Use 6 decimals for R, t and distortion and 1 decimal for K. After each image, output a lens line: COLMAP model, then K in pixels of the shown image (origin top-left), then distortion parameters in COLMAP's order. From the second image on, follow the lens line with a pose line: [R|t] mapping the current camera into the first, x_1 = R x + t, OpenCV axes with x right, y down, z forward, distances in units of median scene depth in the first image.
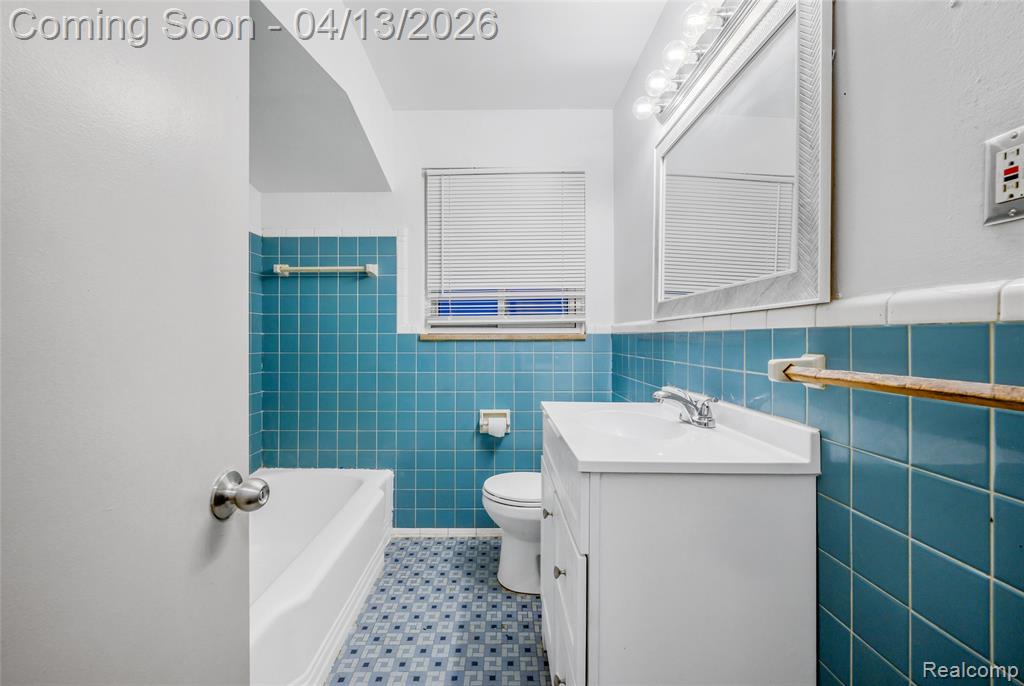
lens RADIAL K [[421.5, 0, 502.9], [0, 421.5, 337.9], [0, 0, 1]] dist [-0.001123, 0.000151]
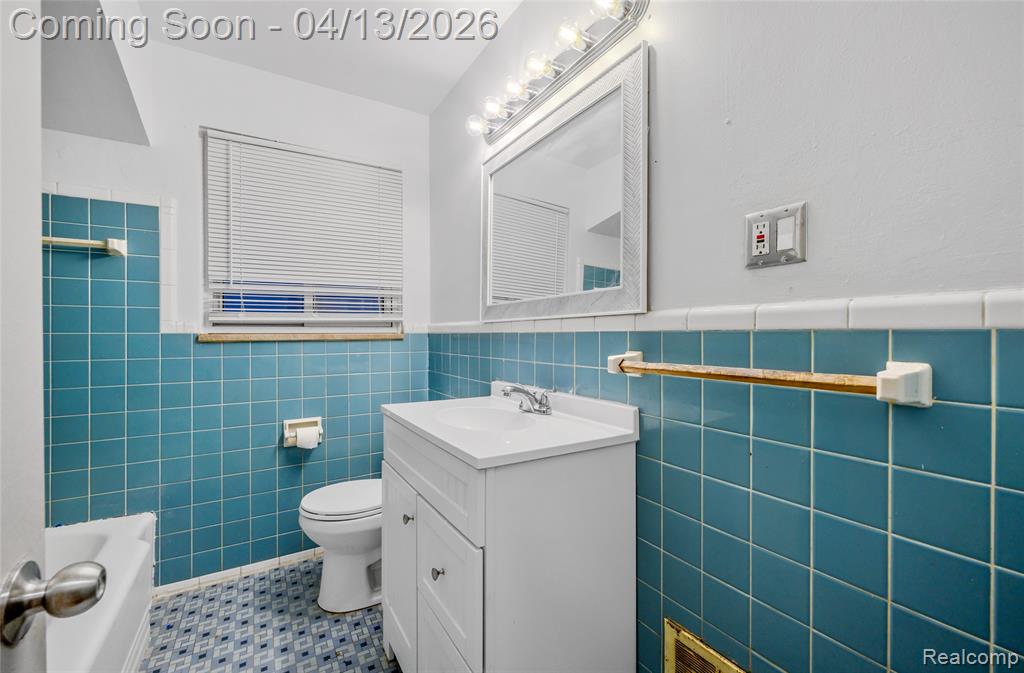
lens RADIAL K [[413.2, 0, 502.8], [0, 413.2, 337.2], [0, 0, 1]] dist [-0.001592, -0.000696]
pose [[0.855797, -0.006381, 0.517272, -0.151571], [0.003676, 0.999974, 0.006253, -0.007967], [-0.517299, -0.003450, 0.855798, 0.049125]]
